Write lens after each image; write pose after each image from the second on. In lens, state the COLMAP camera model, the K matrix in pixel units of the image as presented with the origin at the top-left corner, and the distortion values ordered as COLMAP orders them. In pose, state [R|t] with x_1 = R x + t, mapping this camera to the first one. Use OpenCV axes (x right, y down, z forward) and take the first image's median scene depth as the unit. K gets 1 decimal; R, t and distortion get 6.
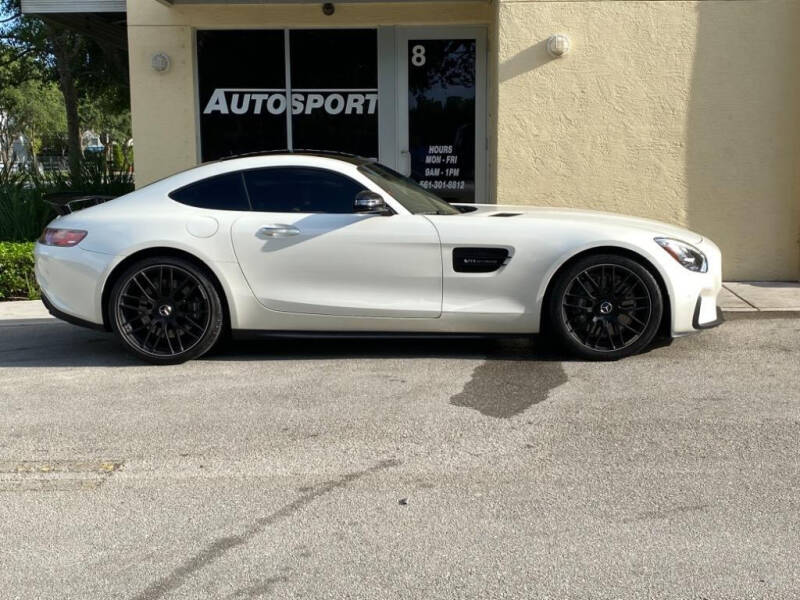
lens RADIAL K [[1030.2, 0, 400.0], [0, 1030.2, 300.0], [0, 0, 1]] dist [0.210829, -0.698326]
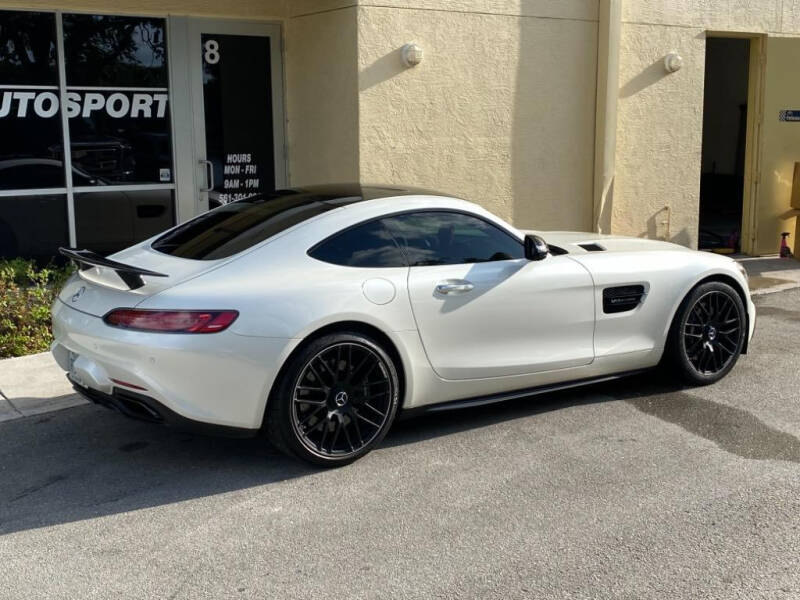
lens RADIAL K [[1030.2, 0, 400.0], [0, 1030.2, 300.0], [0, 0, 1]] dist [0.210829, -0.698326]
pose [[0.817628, -0.096293, 0.567637, -0.369756], [0.079995, 0.995352, 0.053626, -0.061250], [-0.570163, 0.001562, 0.821530, 0.187269]]
